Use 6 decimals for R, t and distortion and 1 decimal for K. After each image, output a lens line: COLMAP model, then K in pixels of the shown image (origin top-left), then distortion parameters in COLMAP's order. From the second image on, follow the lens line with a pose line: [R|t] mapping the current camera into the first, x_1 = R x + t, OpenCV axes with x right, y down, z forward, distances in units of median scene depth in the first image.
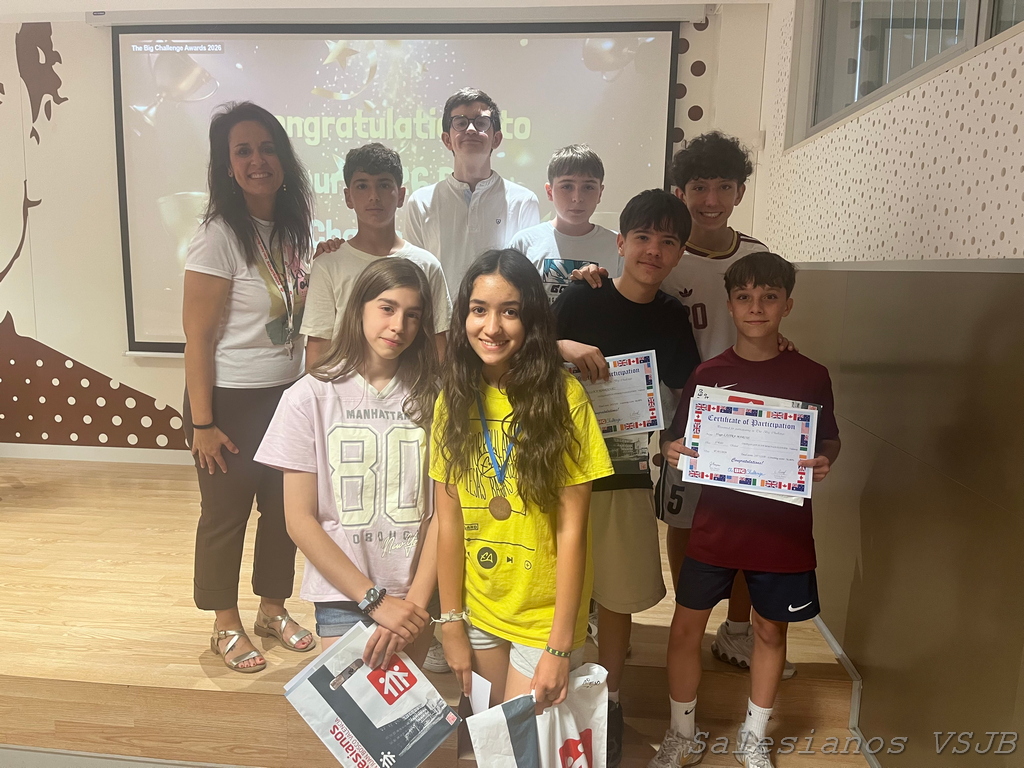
lens RADIAL K [[764.1, 0, 514.7], [0, 764.1, 380.8], [0, 0, 1]] dist [0.033909, -0.068737]
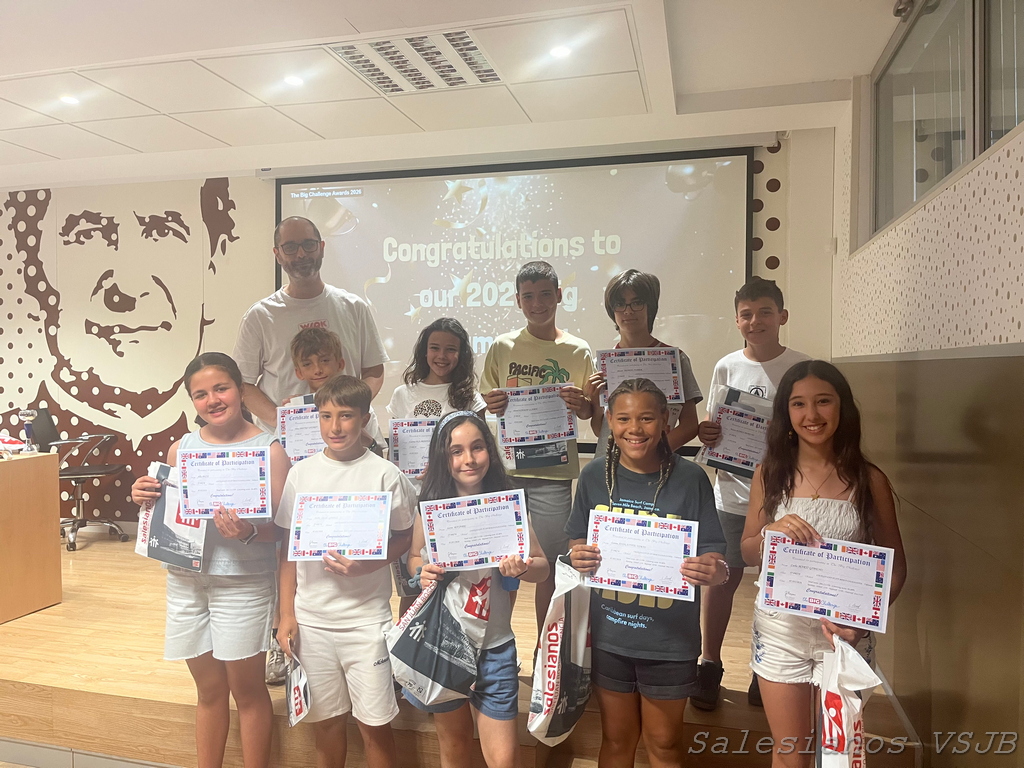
lens RADIAL K [[764.1, 0, 516.3], [0, 764.1, 376.3], [0, 0, 1]] dist [0.033909, -0.068737]
pose [[0.986659, -0.018105, -0.161790, 0.048559], [-0.004832, 0.990102, -0.140268, 0.021332], [0.162728, 0.139178, 0.976806, -0.098677]]
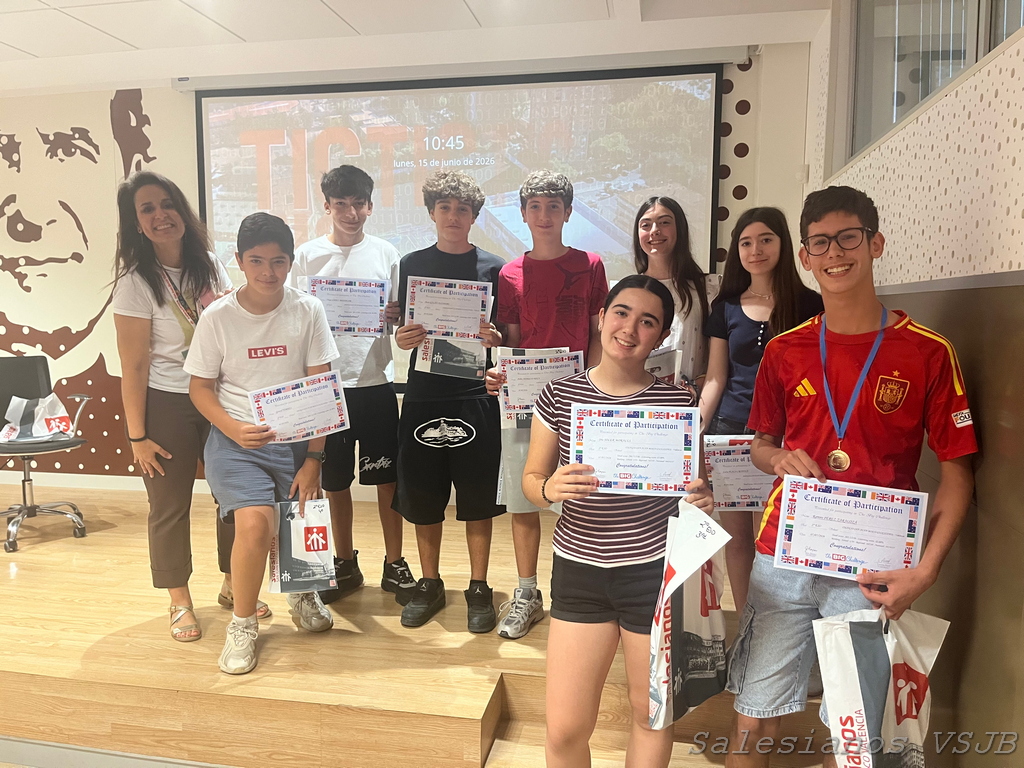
lens RADIAL K [[764.1, 0, 532.6], [0, 764.1, 384.6], [0, 0, 1]] dist [0.033909, -0.068737]
pose [[0.995949, -0.009154, -0.089451, 0.048290], [0.004386, 0.998566, -0.053350, 0.015922], [0.089812, 0.052741, 0.994561, -0.023630]]
